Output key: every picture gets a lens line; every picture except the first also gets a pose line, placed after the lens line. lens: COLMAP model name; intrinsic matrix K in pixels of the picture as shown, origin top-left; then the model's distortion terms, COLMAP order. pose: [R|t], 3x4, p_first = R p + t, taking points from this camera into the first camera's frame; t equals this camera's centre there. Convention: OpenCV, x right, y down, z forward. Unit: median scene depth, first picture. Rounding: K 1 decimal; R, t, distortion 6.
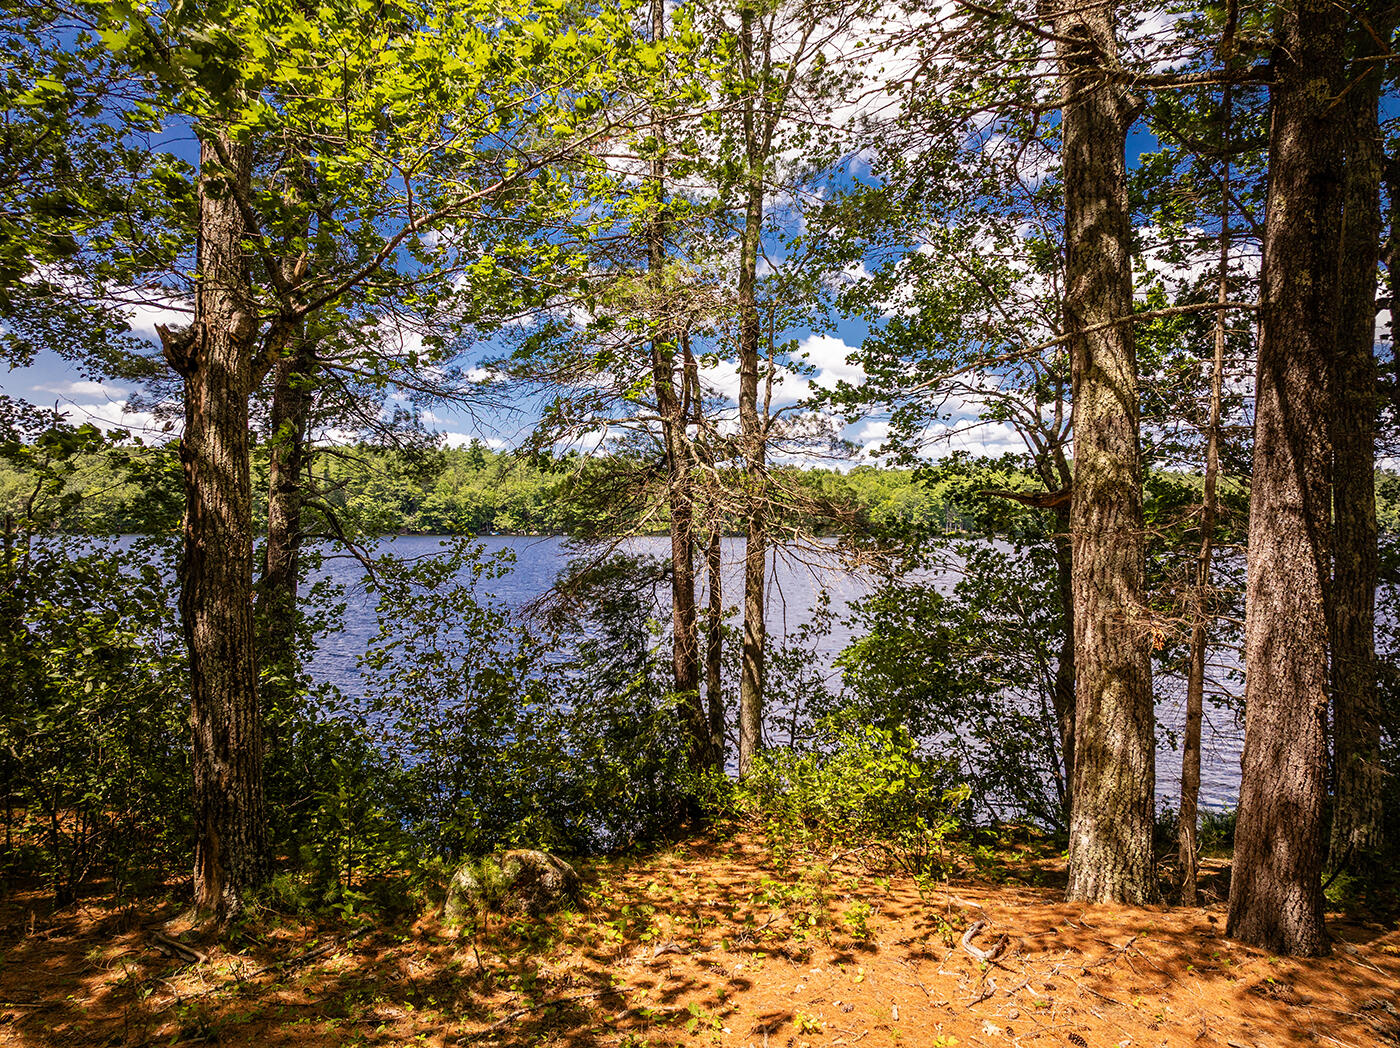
lens RADIAL K [[975.8, 0, 700.3], [0, 975.8, 528.1], [0, 0, 1]] dist [-0.010986, -0.000599]
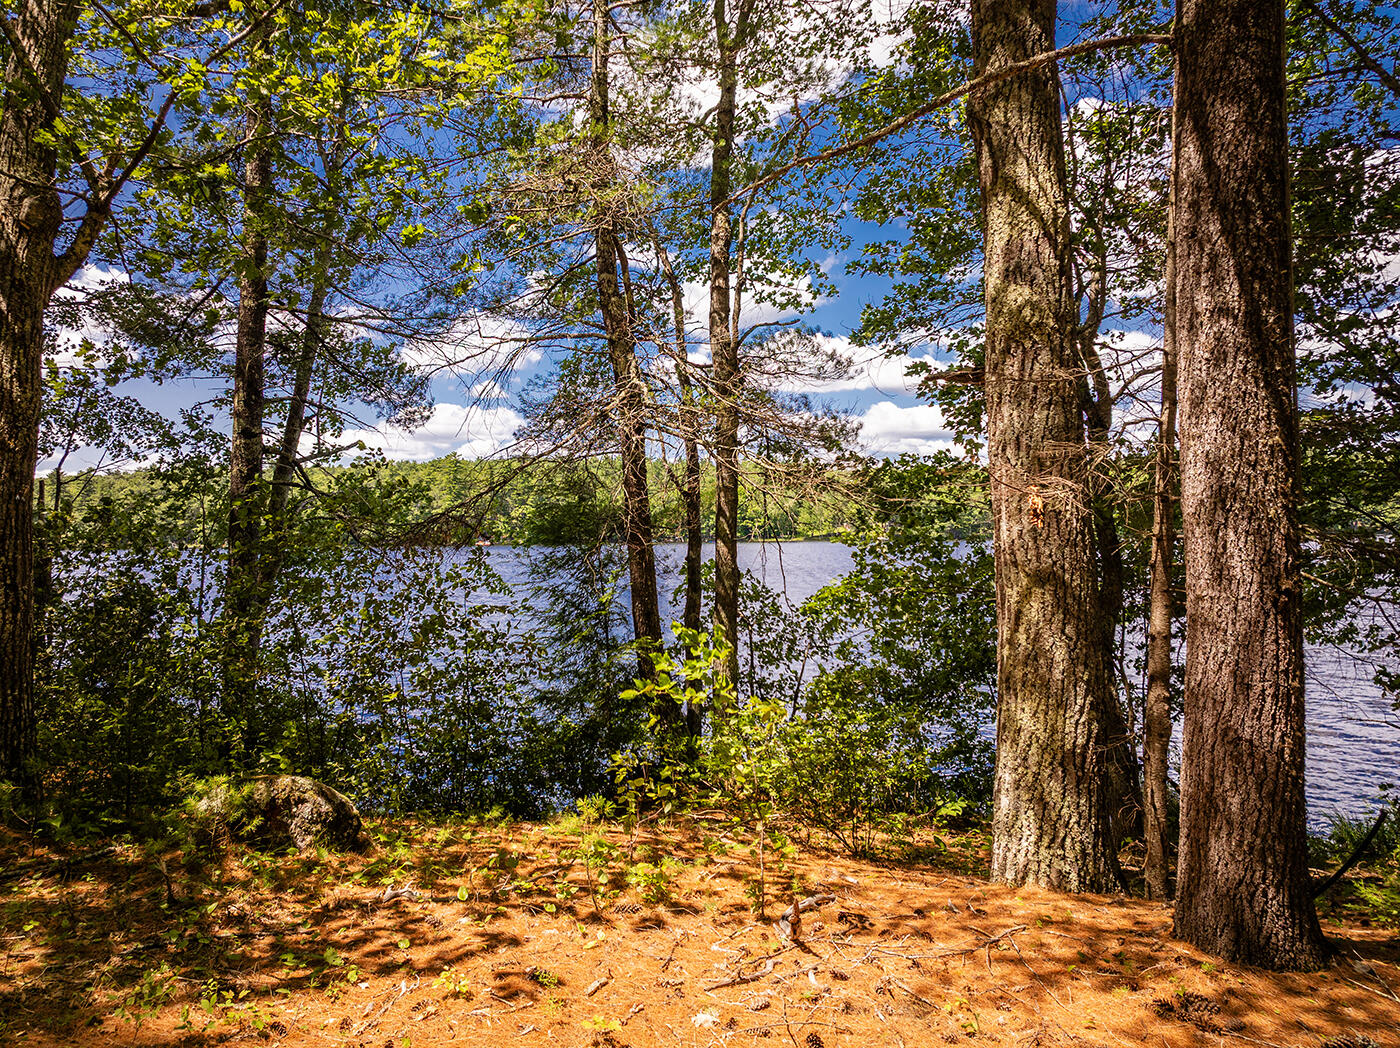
lens RADIAL K [[975.8, 0, 700.5], [0, 975.8, 516.6], [0, 0, 1]] dist [-0.010986, -0.000599]
pose [[0.973822, -0.025857, -0.225837, 0.349018], [0.016700, 0.998963, -0.042365, 0.132086], [0.226698, 0.037485, 0.973244, 0.215625]]
